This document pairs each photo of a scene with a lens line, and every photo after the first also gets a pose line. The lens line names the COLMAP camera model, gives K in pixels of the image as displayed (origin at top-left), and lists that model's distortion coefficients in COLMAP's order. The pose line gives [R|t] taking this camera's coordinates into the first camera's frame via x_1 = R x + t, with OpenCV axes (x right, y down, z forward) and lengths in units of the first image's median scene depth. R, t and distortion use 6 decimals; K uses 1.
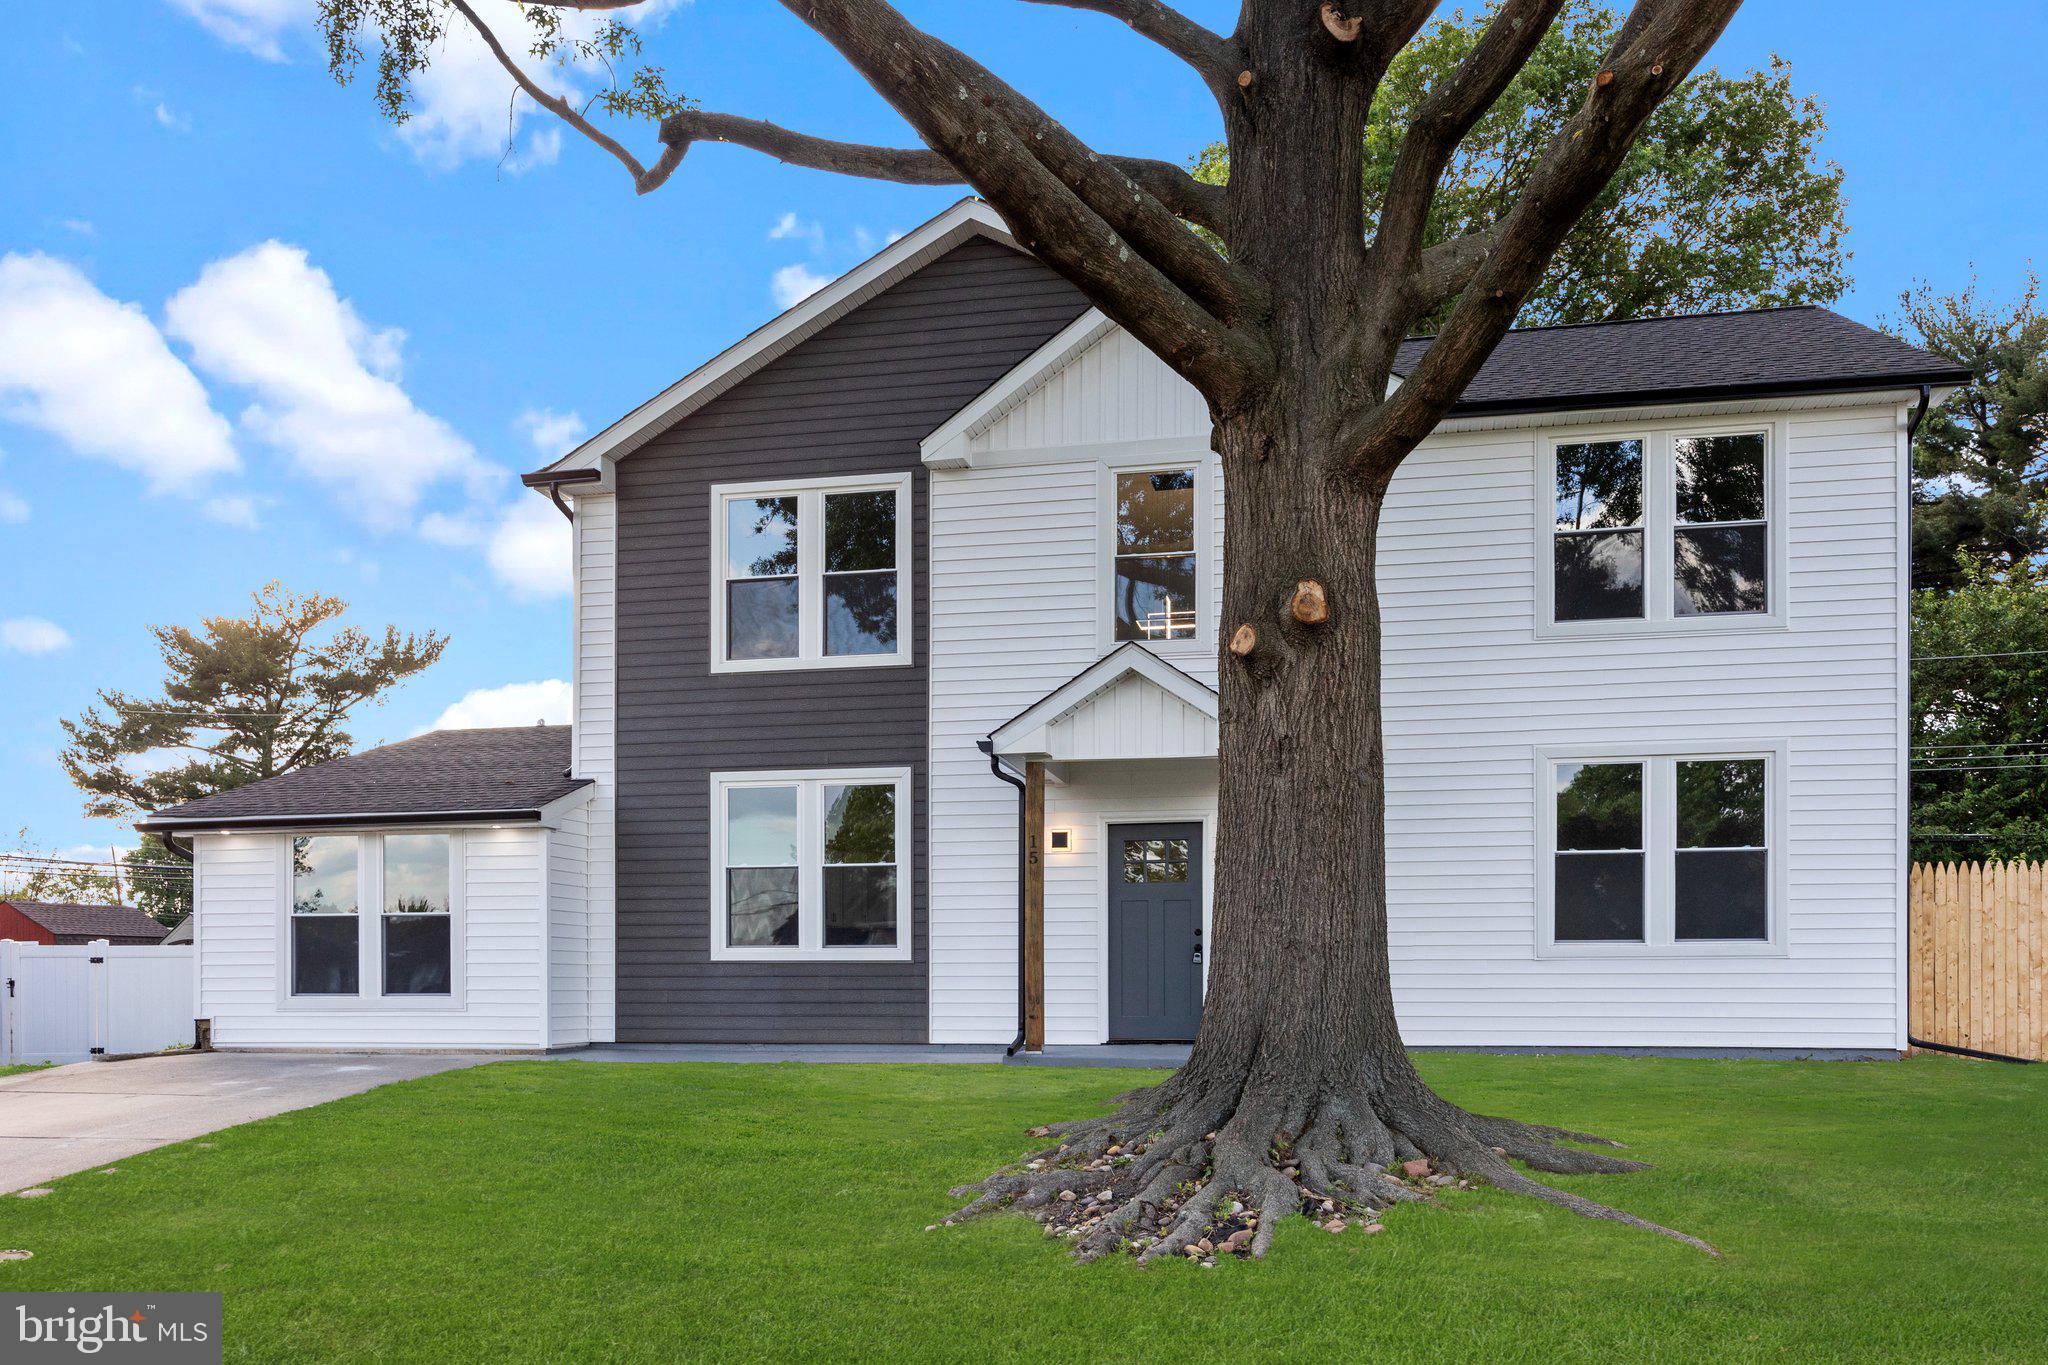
lens RADIAL K [[1514.2, 0, 1024.0], [0, 1514.2, 682.5], [0, 0, 1]] dist [-0.009685, 0.001748]
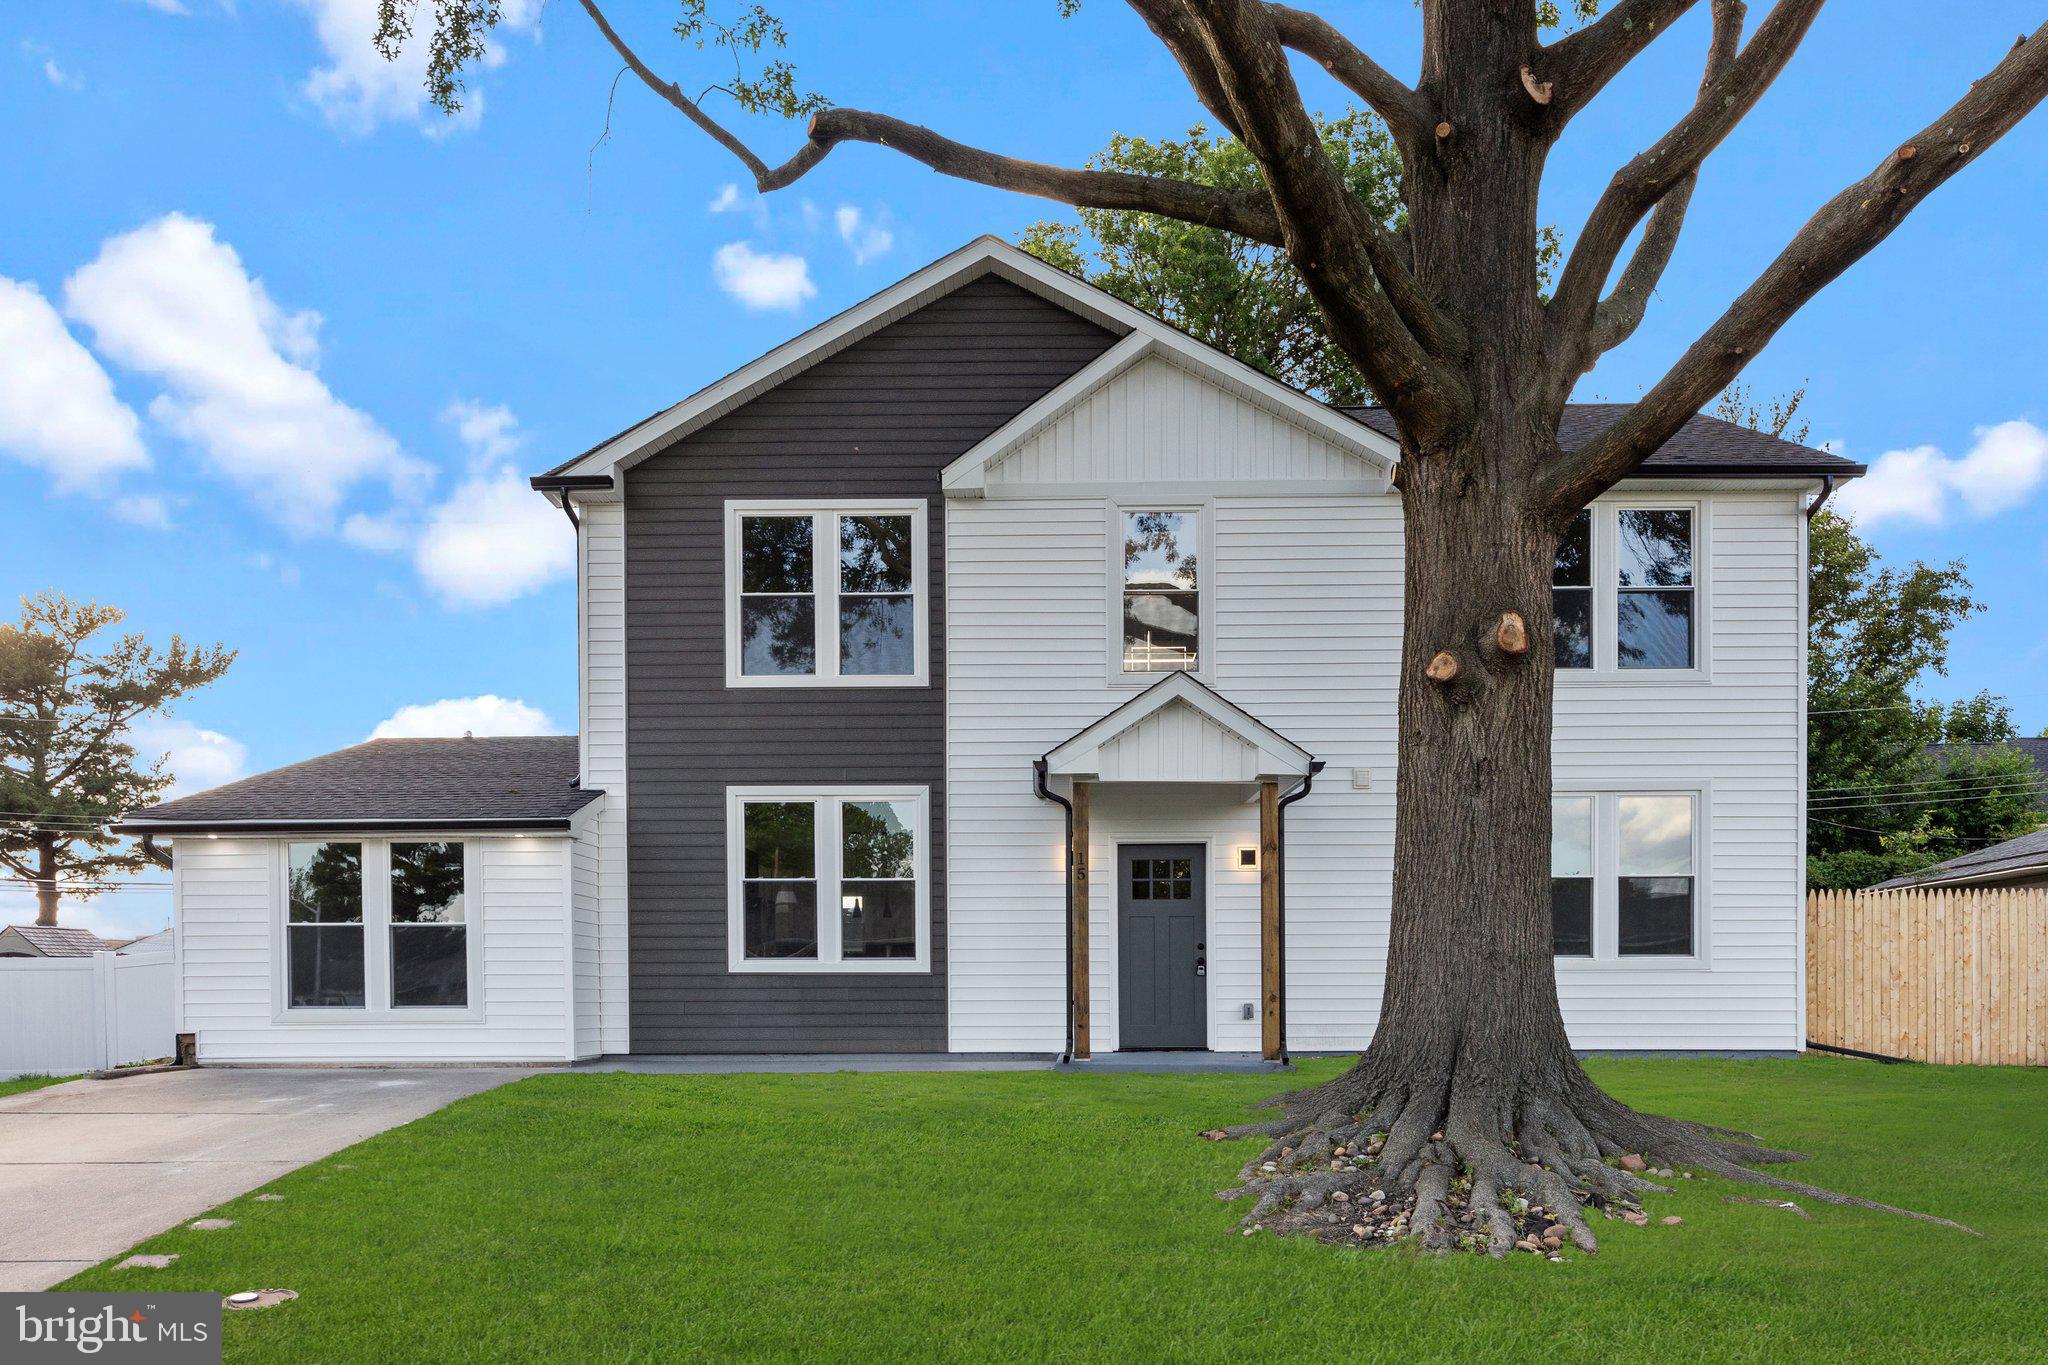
lens RADIAL K [[1395.7, 0, 1024.1], [0, 1395.7, 754.8], [0, 0, 1]] dist [-0.009153, 0.000143]
pose [[0.984421, 0.028589, 0.173487, -0.181184], [-0.032742, 0.999241, 0.021124, 0.013113], [-0.172752, -0.026476, 0.984610, 0.056326]]
